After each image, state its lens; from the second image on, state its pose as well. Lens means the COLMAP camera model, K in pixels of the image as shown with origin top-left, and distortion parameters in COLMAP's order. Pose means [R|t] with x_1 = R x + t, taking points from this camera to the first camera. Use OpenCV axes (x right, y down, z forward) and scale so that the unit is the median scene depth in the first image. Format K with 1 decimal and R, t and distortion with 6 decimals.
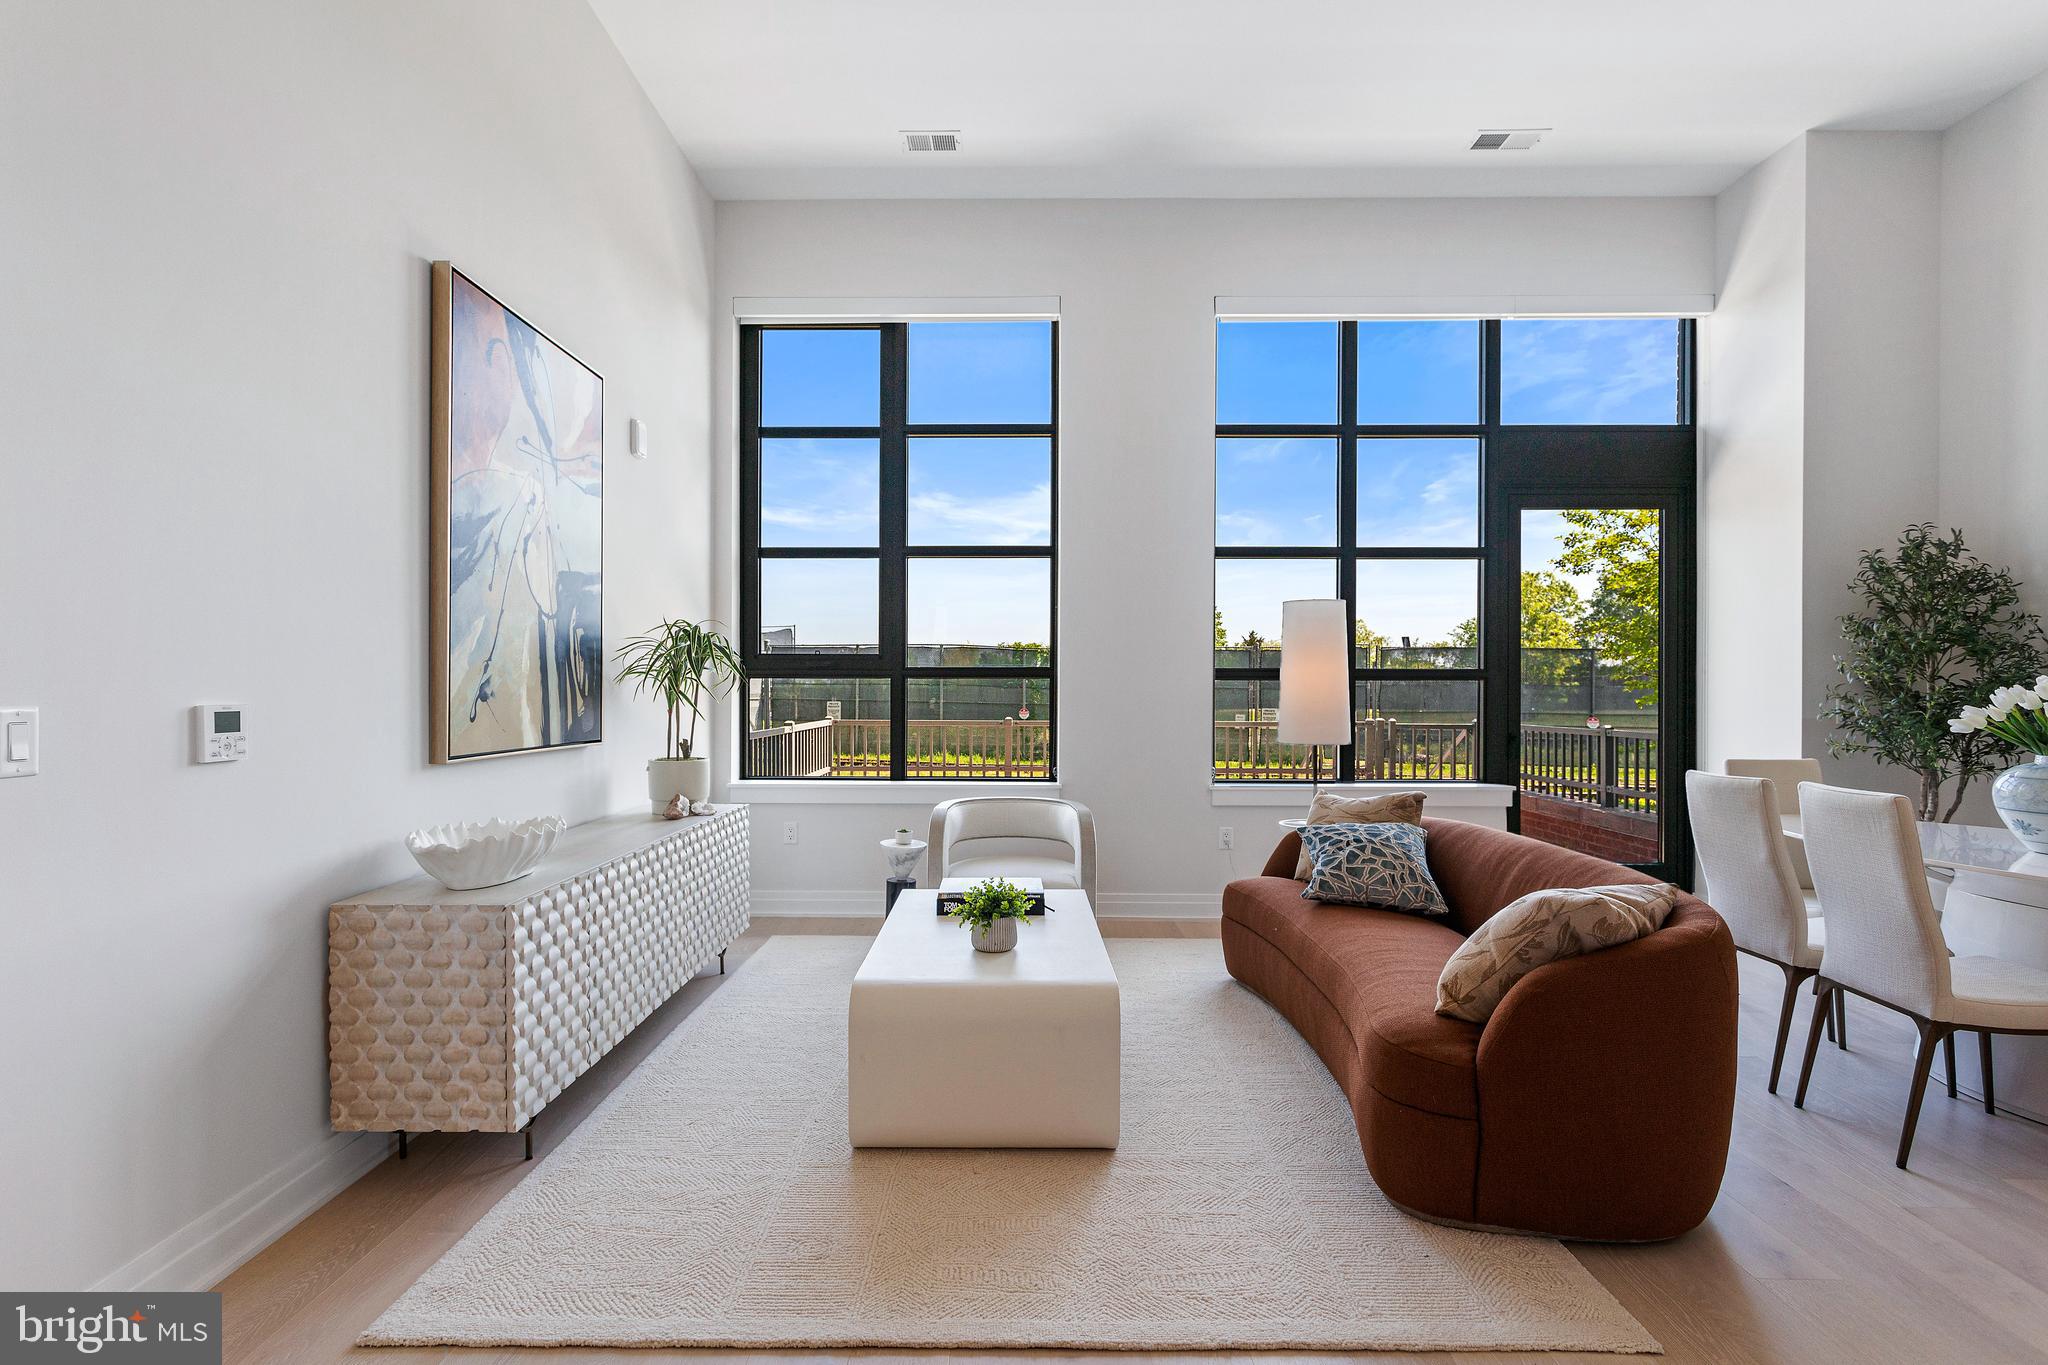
lens RADIAL K [[1023.4, 0, 1023.6], [0, 1023.4, 692.4], [0, 0, 1]] dist [0.003899, 0.001735]
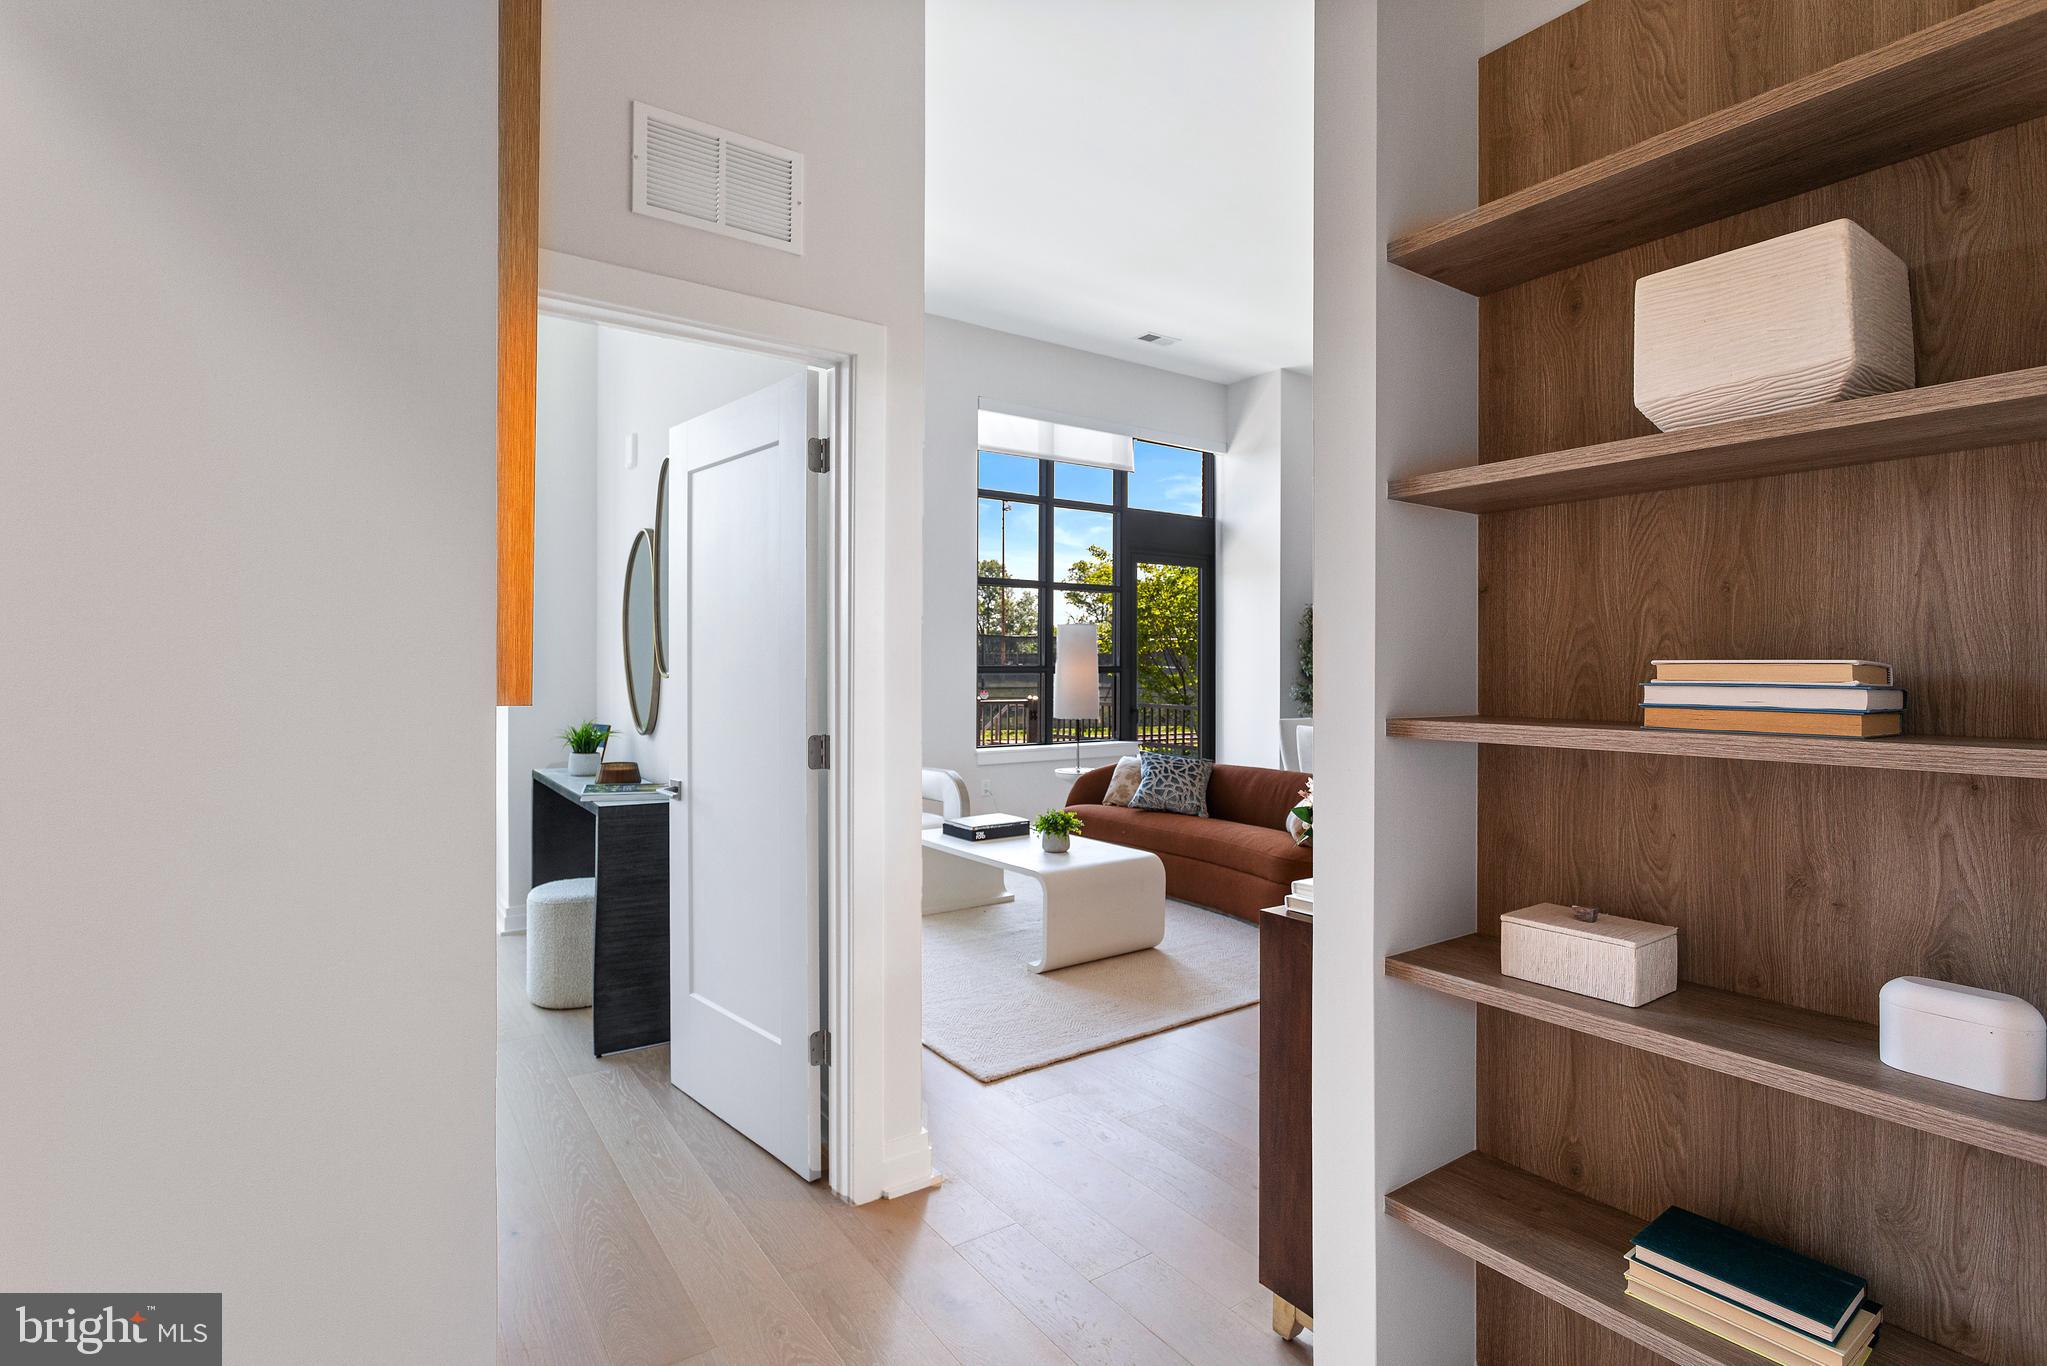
lens RADIAL K [[1011.4, 0, 1021.2], [0, 1011.4, 667.6], [0, 0, 1]] dist [-0.002332, -0.000340]
pose [[0.808058, -0.000240, 0.589103, -0.562982], [-0.000316, 1.000000, 0.000840, -0.020186], [-0.589103, -0.000865, 0.808058, -0.140128]]
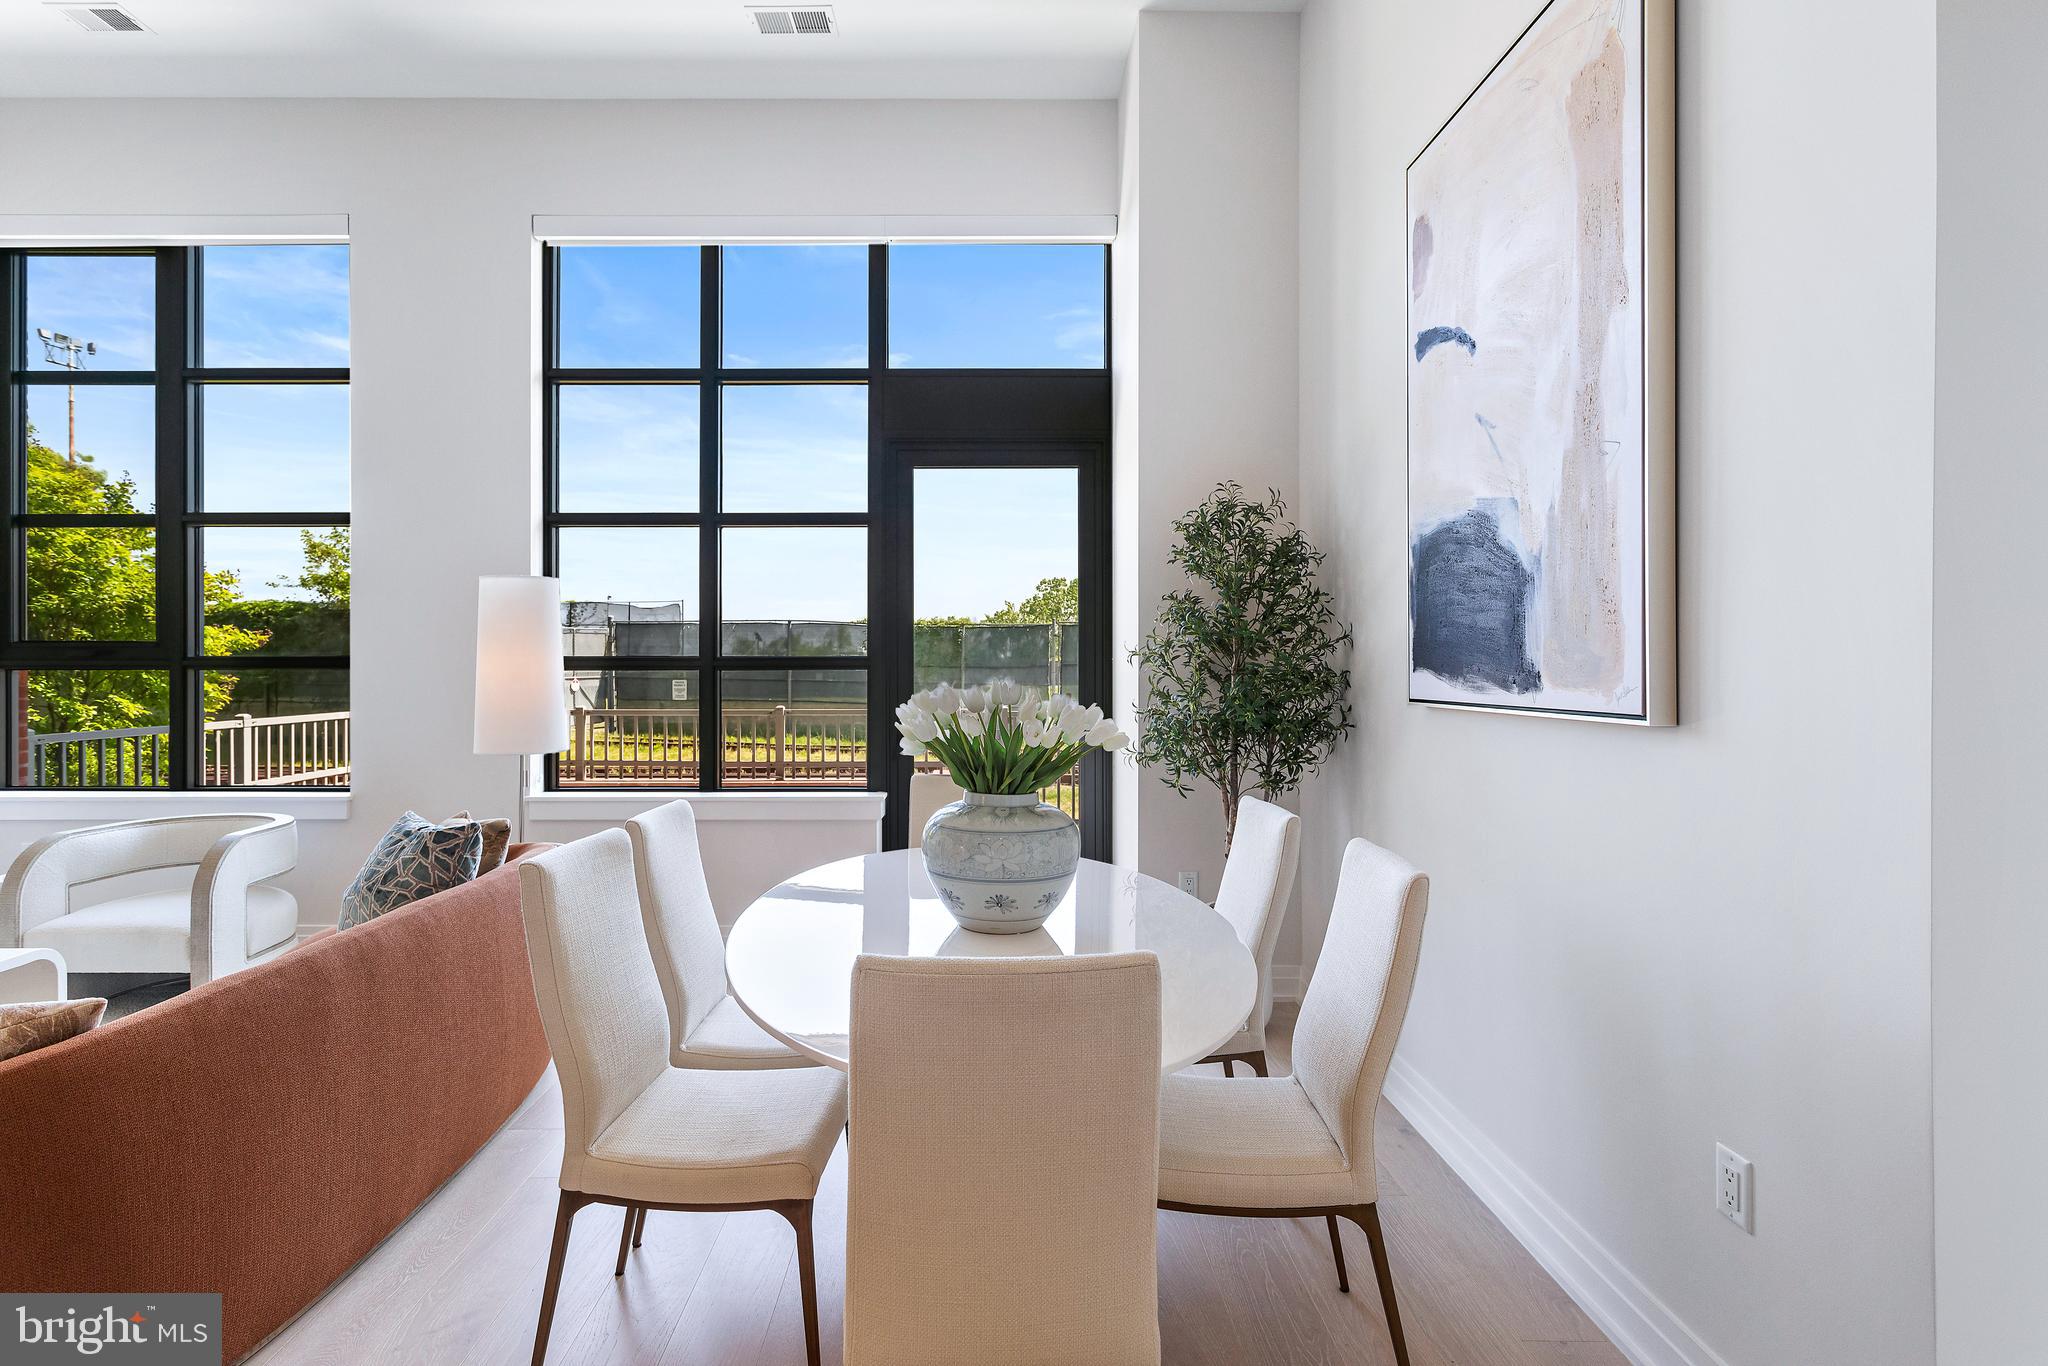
lens RADIAL K [[1011.9, 0, 1021.7], [0, 1011.9, 667.5], [0, 0, 1]] dist [-0.002332, -0.000340]
pose [[0.999855, -0.003019, 0.016738, 0.564458], [0.002992, 0.999994, 0.001666, -0.014894], [-0.016742, -0.001616, 0.999859, 0.161839]]
